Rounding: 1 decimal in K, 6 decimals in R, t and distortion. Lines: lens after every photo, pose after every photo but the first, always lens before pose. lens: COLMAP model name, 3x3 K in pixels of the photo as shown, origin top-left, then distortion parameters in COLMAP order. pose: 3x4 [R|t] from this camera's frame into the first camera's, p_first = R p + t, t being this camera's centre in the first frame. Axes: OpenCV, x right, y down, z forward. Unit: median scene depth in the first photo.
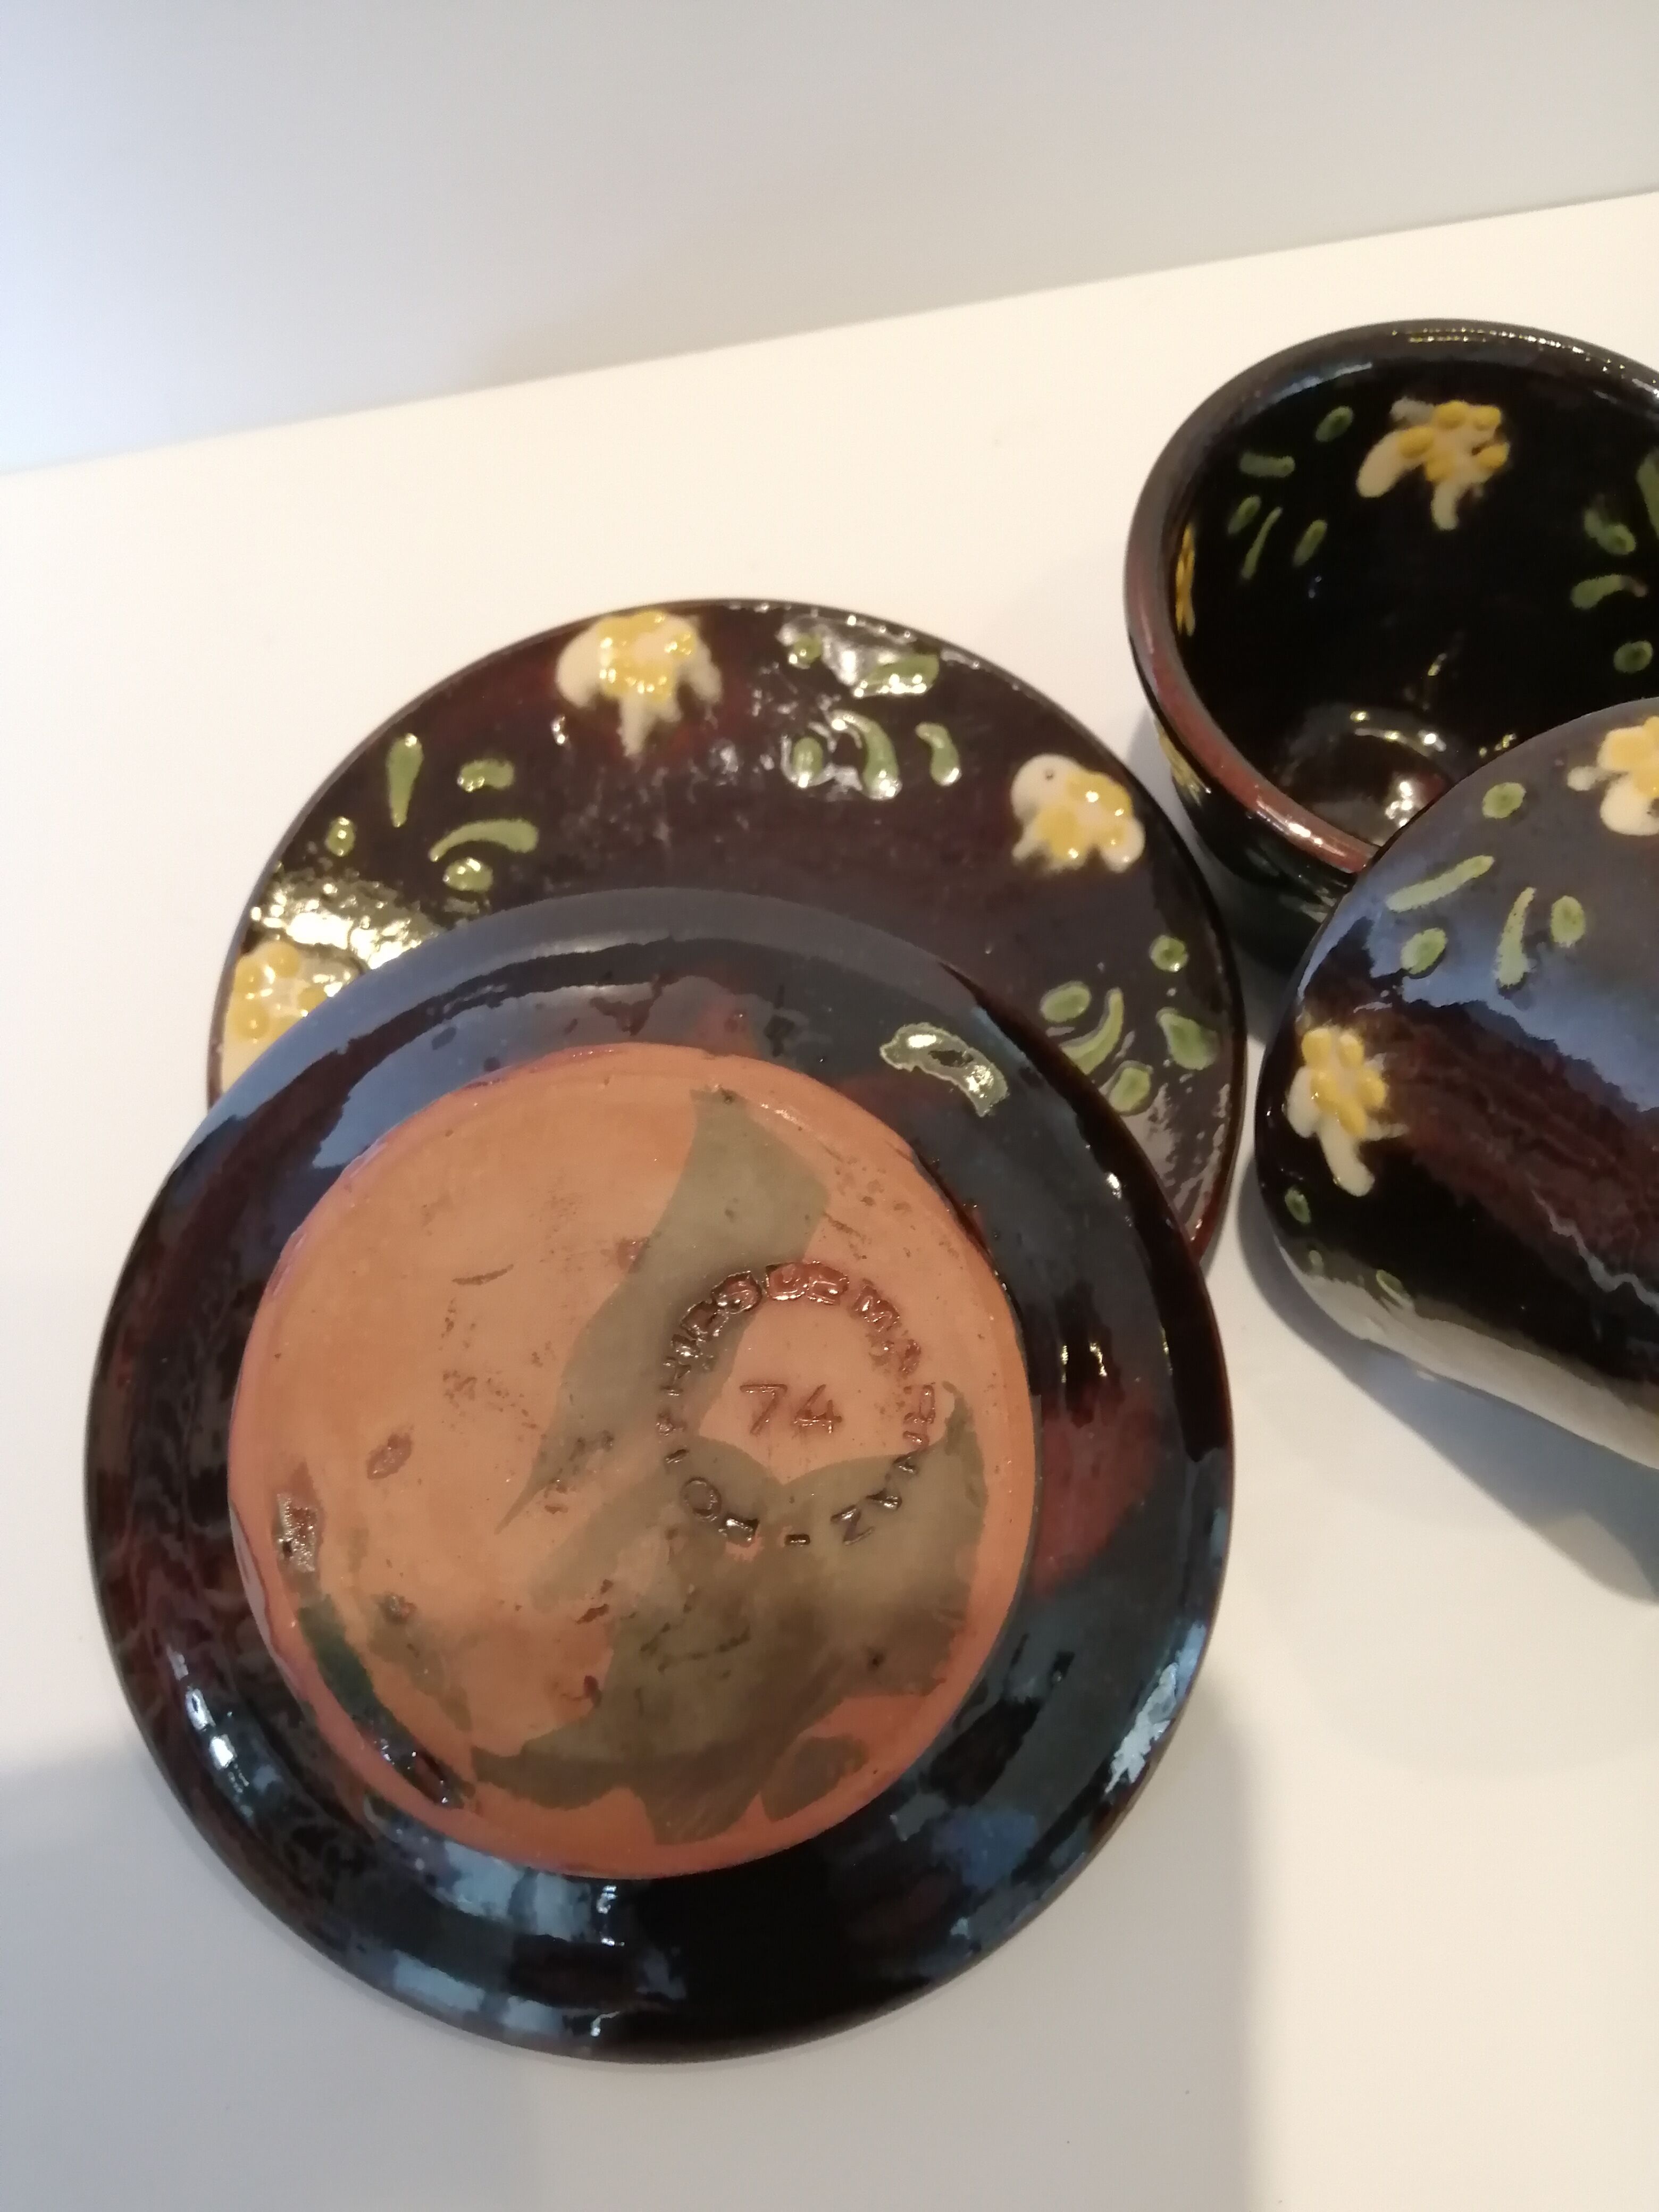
lens RADIAL K [[1759.2, 0, 829.5], [0, 1759.2, 1106.0], [0, 0, 1]] dist [0.153788, -0.352498]
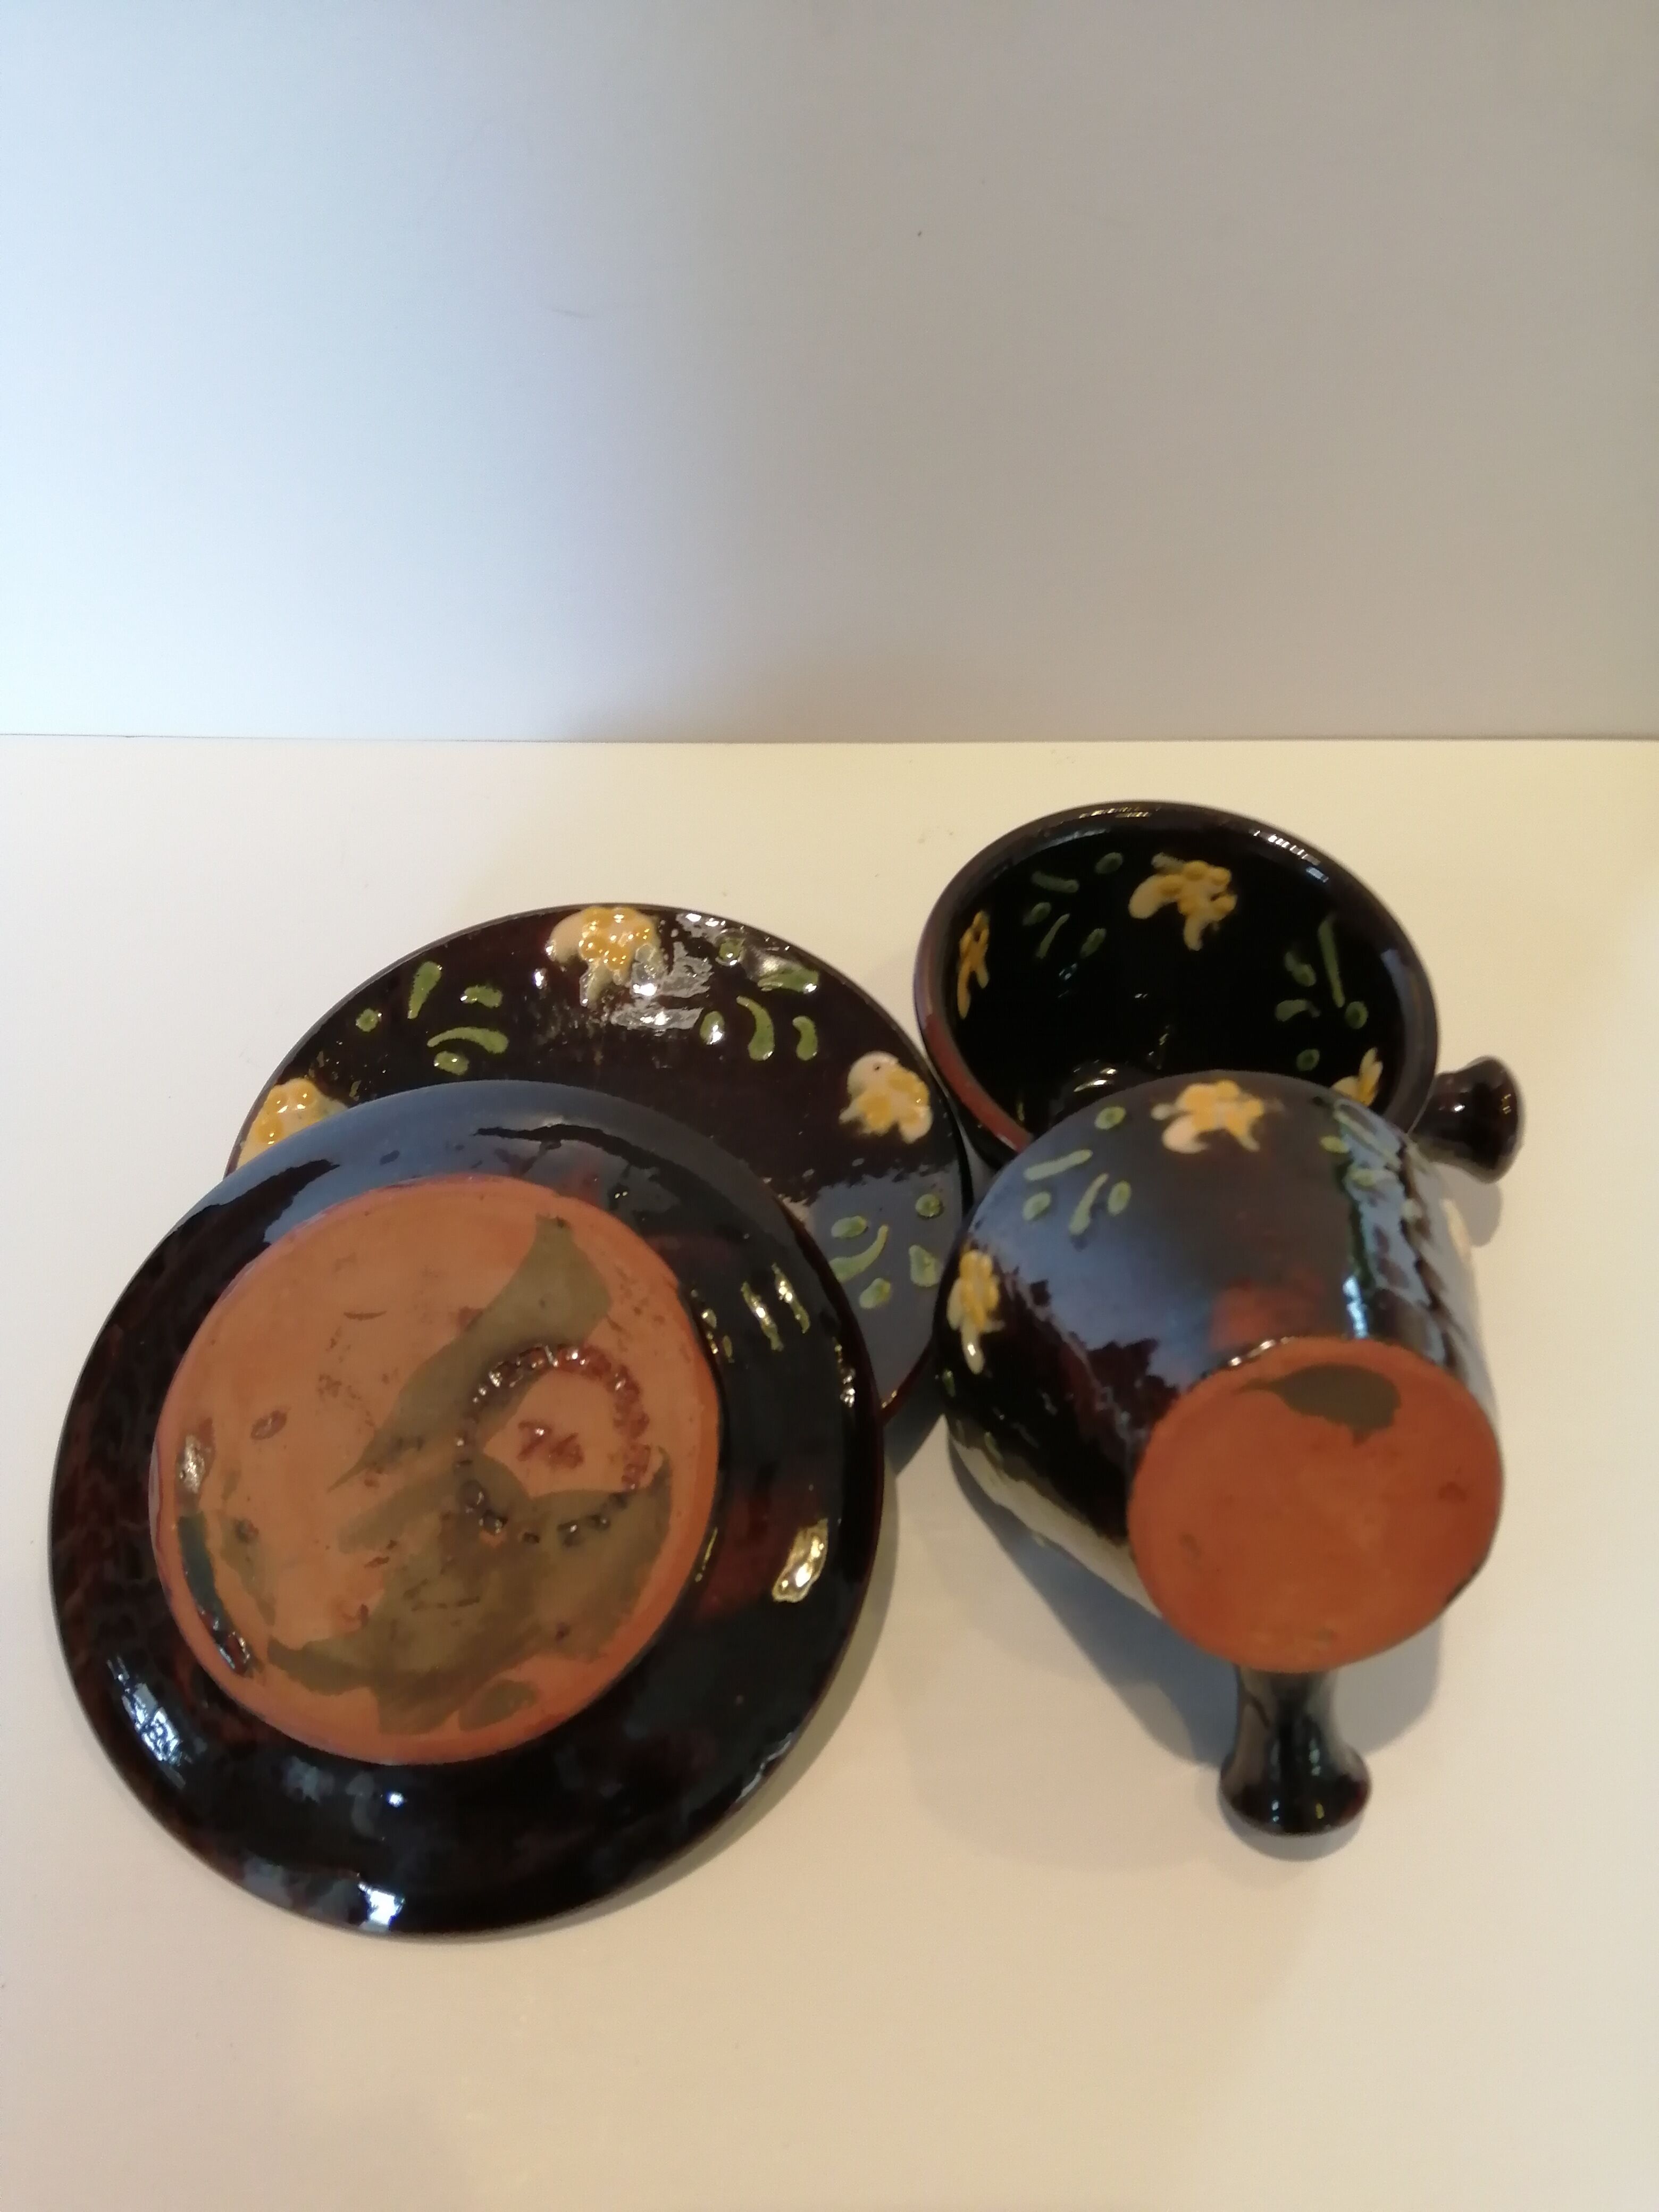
lens RADIAL K [[1759.2, 0, 829.5], [0, 1759.2, 1106.0], [0, 0, 1]] dist [0.153788, -0.352498]
pose [[0.979847, 0.179093, -0.088465, 0.270296], [-0.192786, 0.963808, -0.184141, 0.126872], [0.052285, 0.197485, 0.978911, -0.418474]]
